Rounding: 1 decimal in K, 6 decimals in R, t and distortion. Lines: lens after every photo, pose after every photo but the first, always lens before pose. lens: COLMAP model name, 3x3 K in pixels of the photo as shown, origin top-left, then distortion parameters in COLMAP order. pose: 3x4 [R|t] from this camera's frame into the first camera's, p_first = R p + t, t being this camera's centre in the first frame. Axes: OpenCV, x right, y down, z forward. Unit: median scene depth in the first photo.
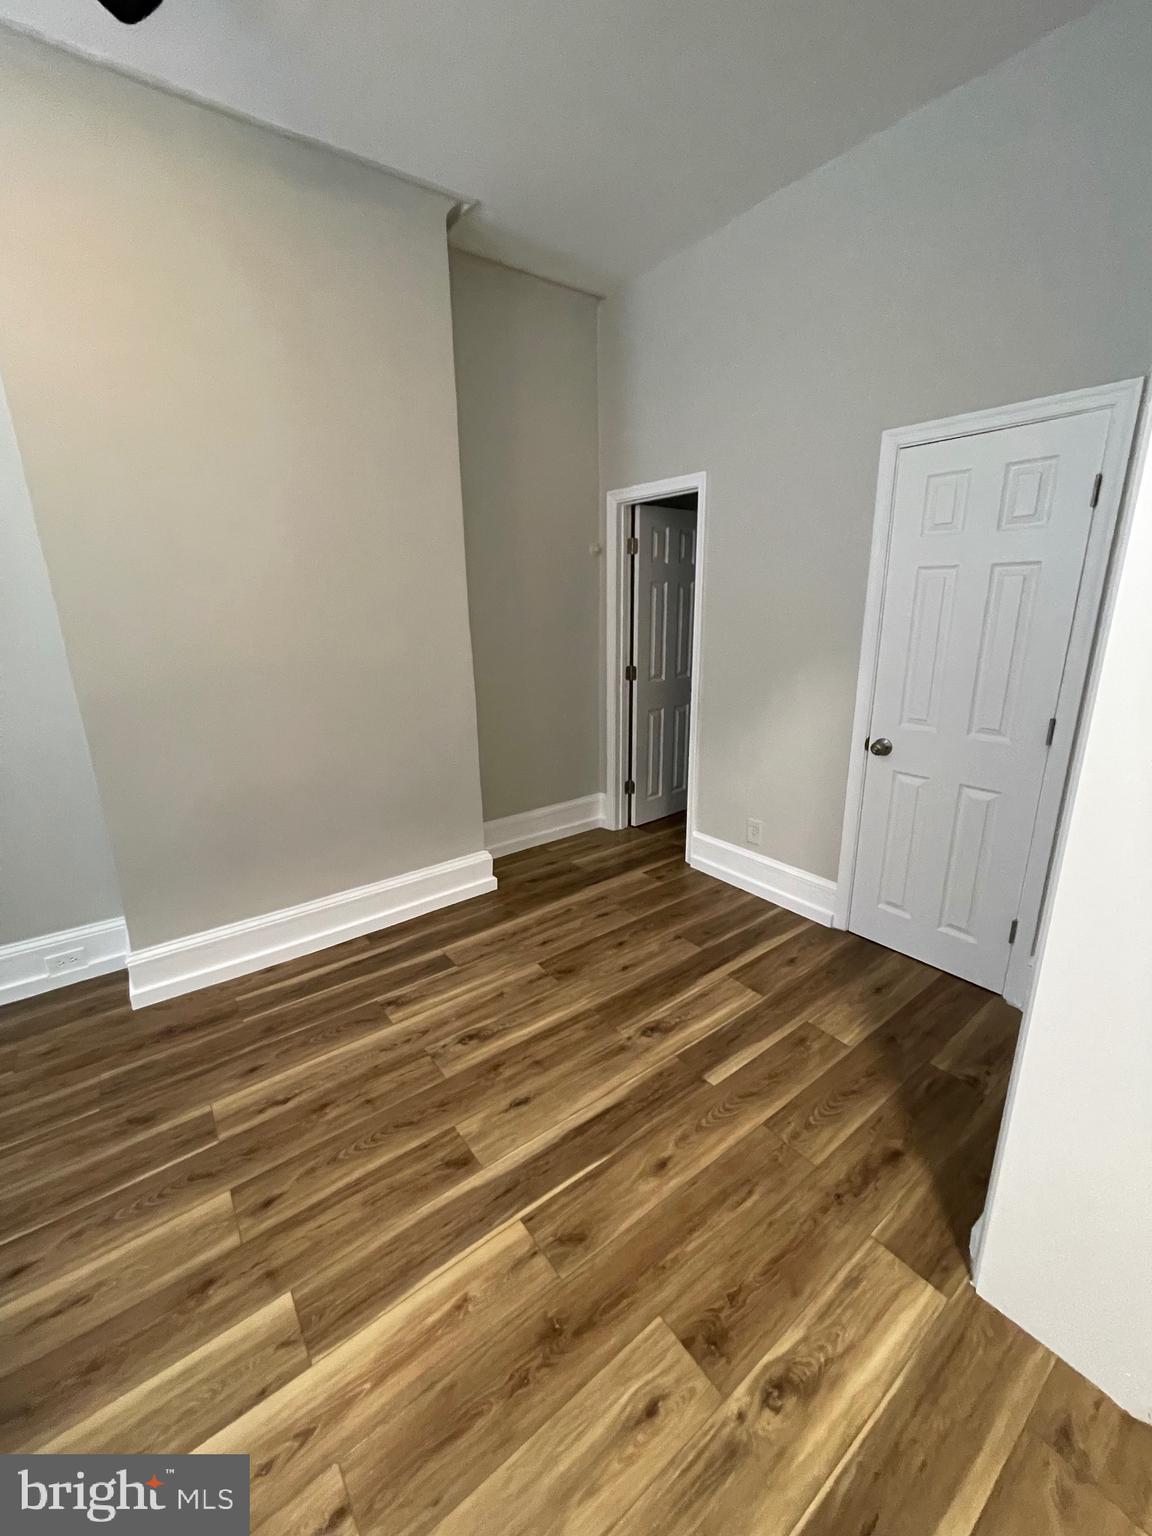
lens RADIAL K [[618.8, 0, 533.0], [0, 618.8, 773.9], [0, 0, 1]] dist [-0.000533, 0.000471]
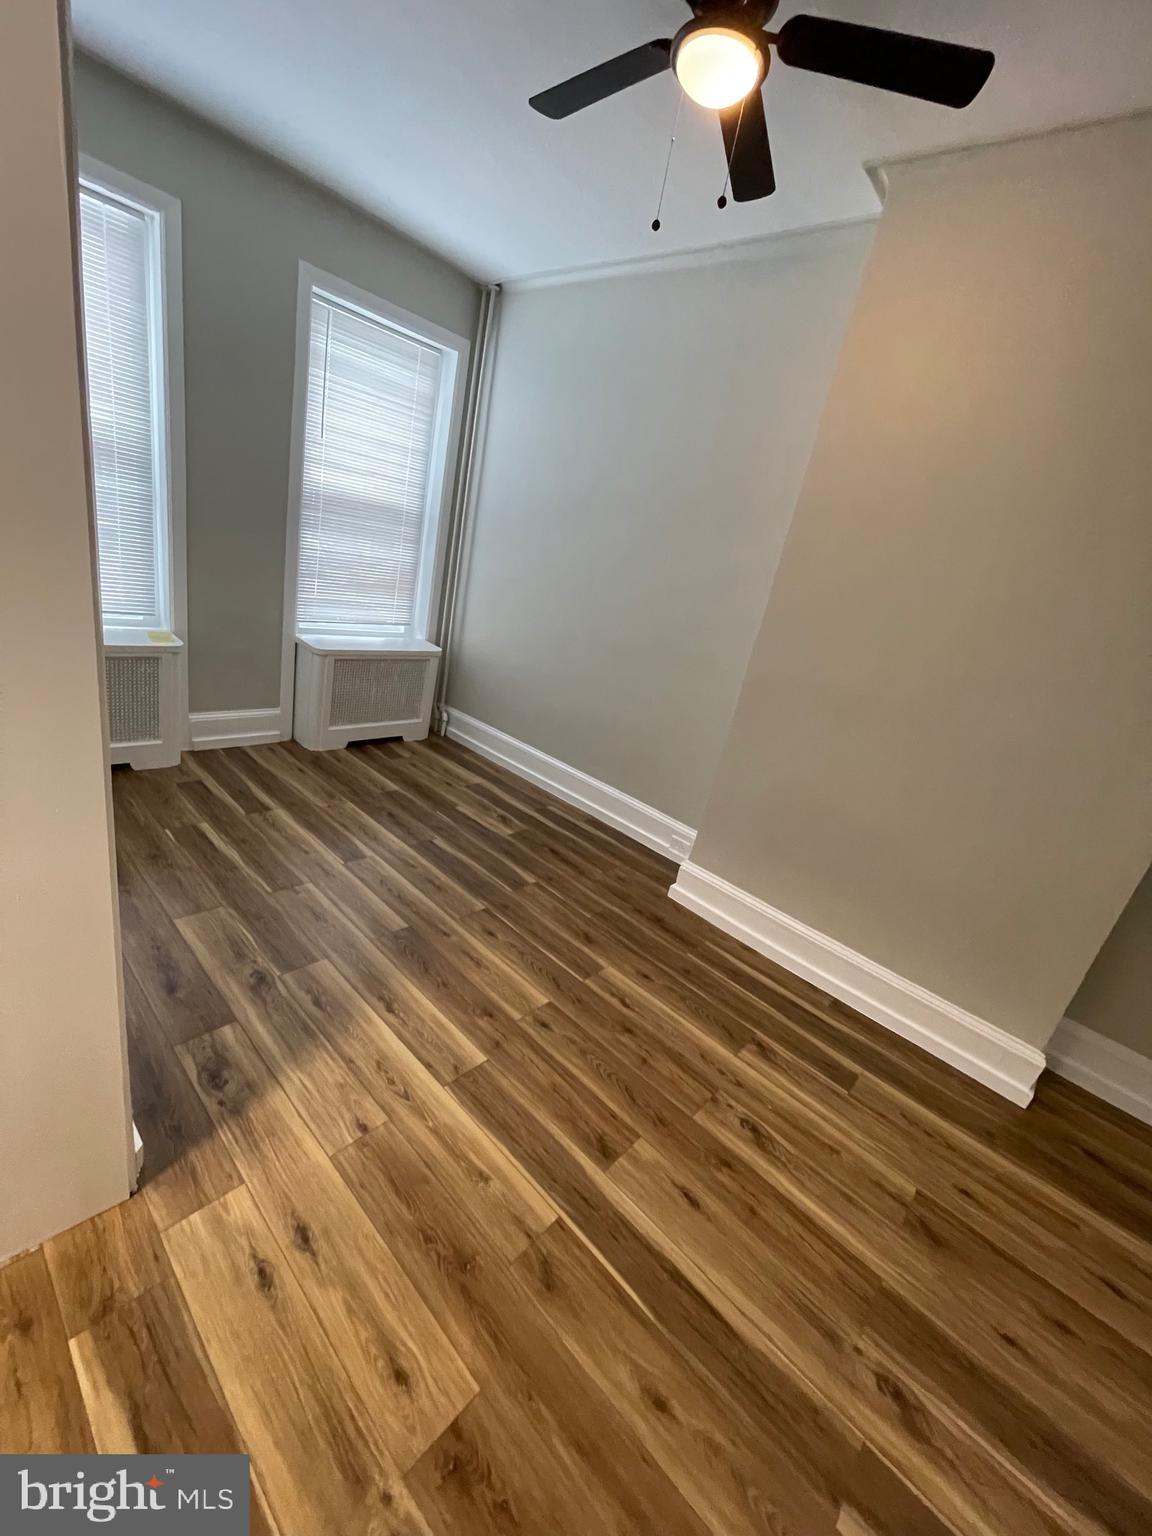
lens RADIAL K [[618.8, 0, 573.4], [0, 618.8, 760.5], [0, 0, 1]] dist [-0.000533, 0.000471]
pose [[0.198050, 0.375994, -0.905210, 0.520716], [-0.449620, 0.855461, 0.256959, -0.148684], [0.870987, 0.356109, 0.338479, 0.359964]]
